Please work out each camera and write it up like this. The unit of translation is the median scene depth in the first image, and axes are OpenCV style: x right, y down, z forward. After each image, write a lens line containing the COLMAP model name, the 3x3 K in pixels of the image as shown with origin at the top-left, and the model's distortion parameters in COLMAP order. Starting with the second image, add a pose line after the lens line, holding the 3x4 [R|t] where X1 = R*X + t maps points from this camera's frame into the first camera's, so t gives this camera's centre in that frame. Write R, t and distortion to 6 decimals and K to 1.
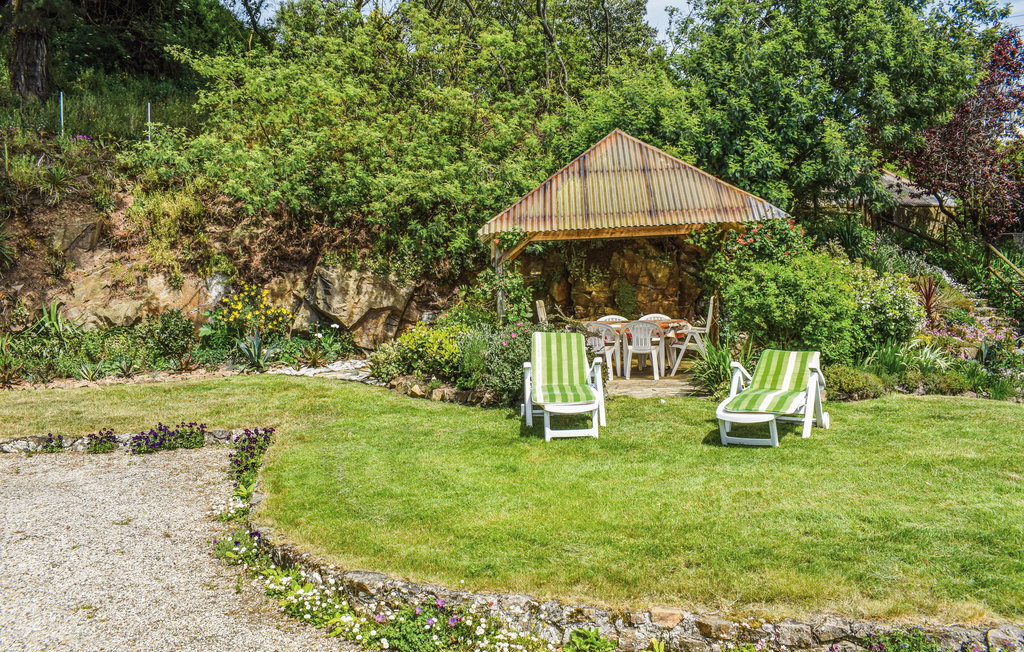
lens RADIAL K [[813.0, 0, 522.1], [0, 813.0, 318.6], [0, 0, 1]] dist [-0.096919, 0.019475]
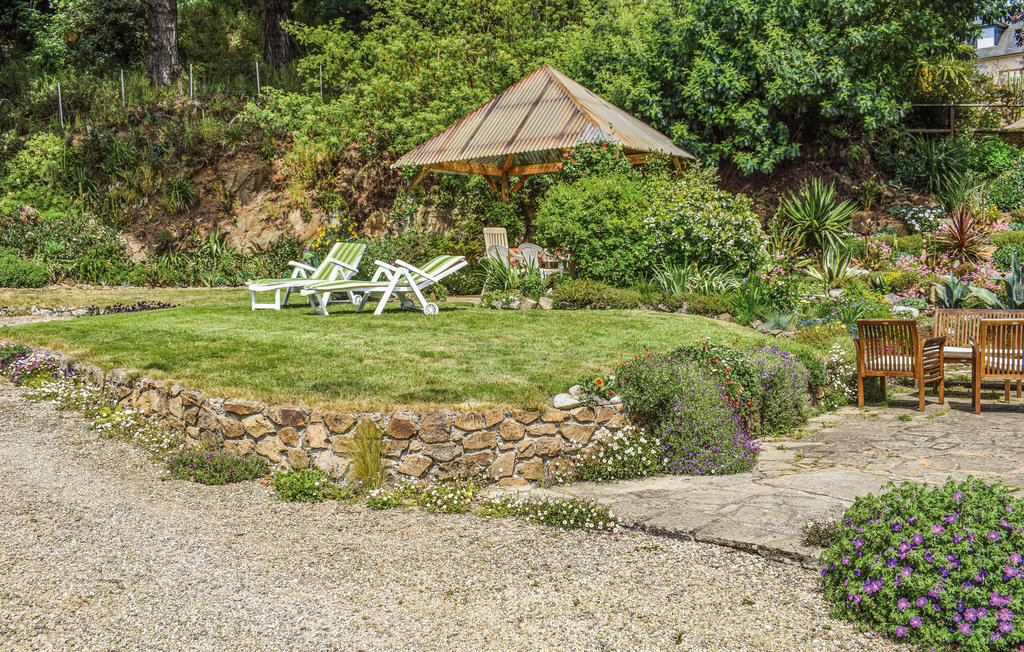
lens RADIAL K [[1007.9, 0, 505.6], [0, 1007.9, 324.8], [0, 0, 1]] dist [-0.055428, 0.000000]
pose [[0.834435, 0.052296, -0.548620, 0.698538], [-0.031146, 0.998371, 0.047796, 0.038411], [0.550226, -0.022796, 0.834705, -0.118771]]
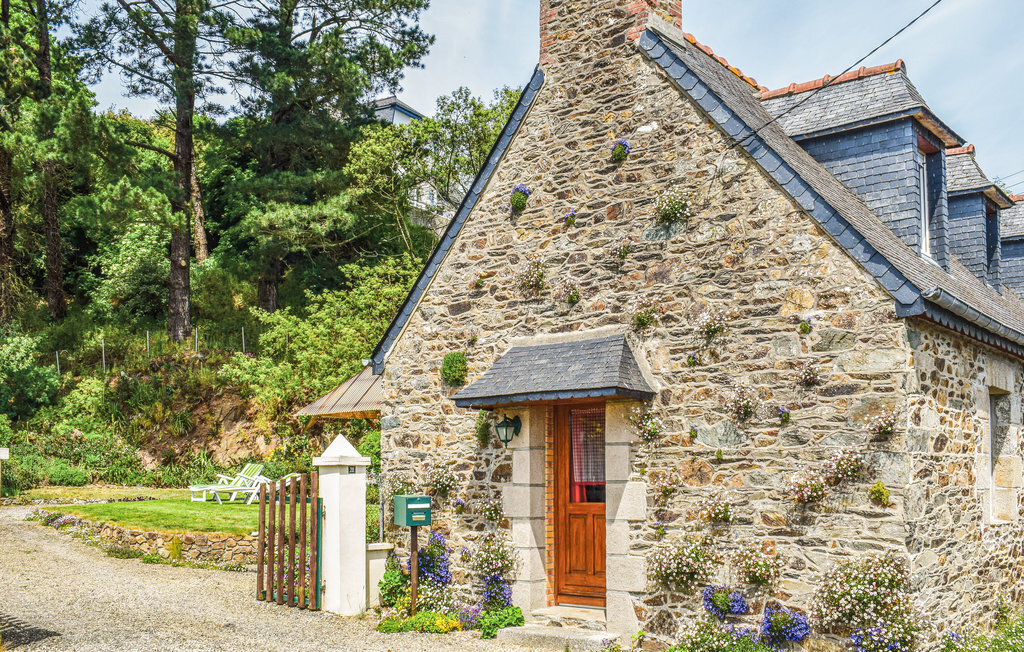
lens RADIAL K [[1007.9, 0, 484.4], [0, 1007.9, 474.8], [0, 0, 1]] dist [-0.055428, 0.000000]
pose [[0.794528, 0.035708, -0.606177, 1.345766], [-0.049848, 0.998736, -0.006504, 0.019987], [0.605178, 0.035384, 0.795304, -0.477147]]
